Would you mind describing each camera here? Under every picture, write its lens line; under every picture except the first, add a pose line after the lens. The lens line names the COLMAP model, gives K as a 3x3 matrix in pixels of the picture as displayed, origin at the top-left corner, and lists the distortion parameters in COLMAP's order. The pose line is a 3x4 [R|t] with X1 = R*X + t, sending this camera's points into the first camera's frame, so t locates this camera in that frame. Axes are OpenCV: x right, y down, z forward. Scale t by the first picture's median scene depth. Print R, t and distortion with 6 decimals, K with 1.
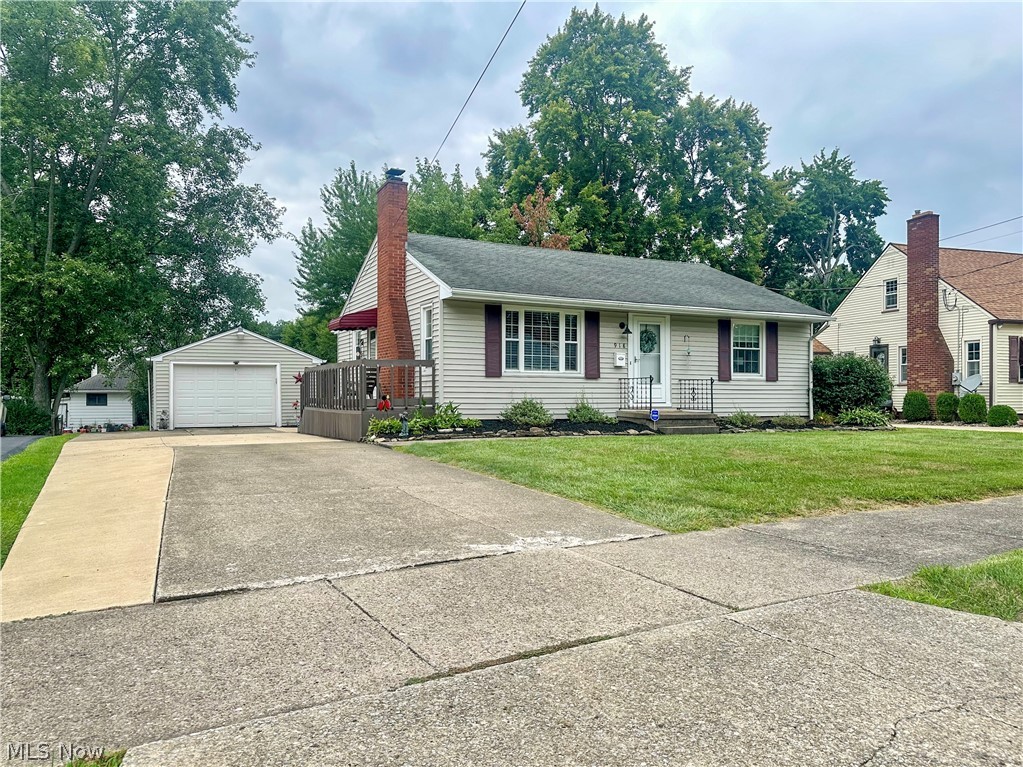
lens RADIAL K [[716.8, 0, 511.5], [0, 716.8, 383.5], [0, 0, 1]] dist [0.142005, -0.227682]
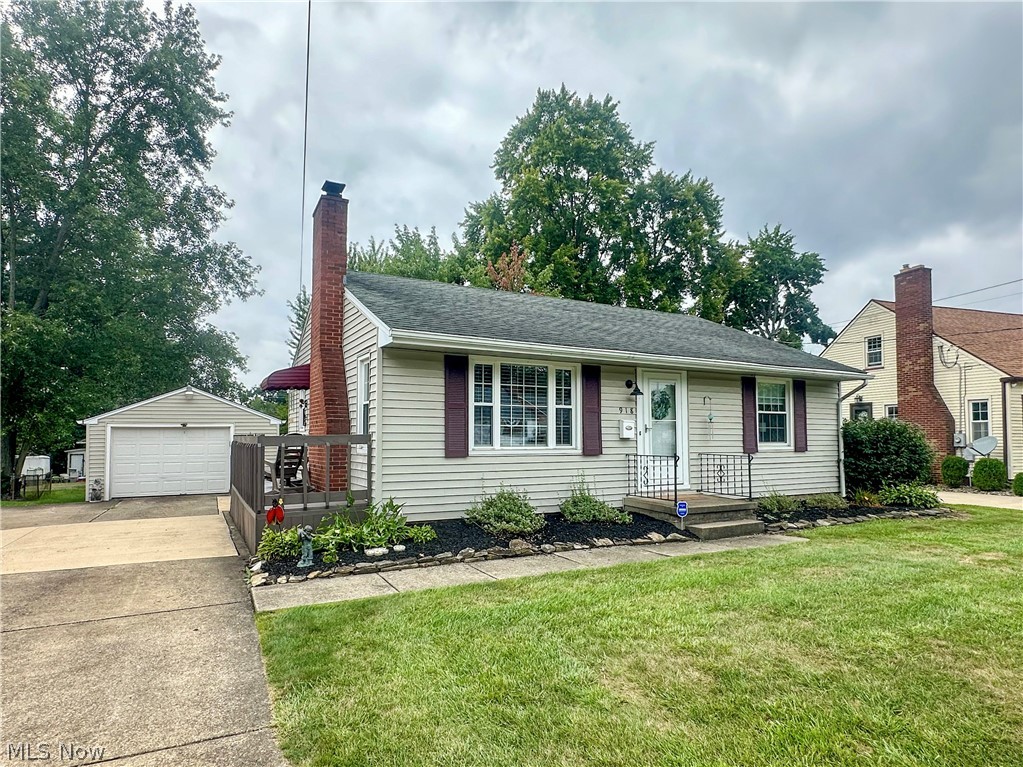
lens RADIAL K [[569.4, 0, 493.7], [0, 569.4, 414.6], [0, 0, 1]] dist [-0.000754, -0.000397]
pose [[0.999957, -0.001295, 0.009212, 0.003414], [0.001494, 0.999765, -0.021612, -0.022238], [-0.009181, 0.021625, 0.999724, 0.250878]]
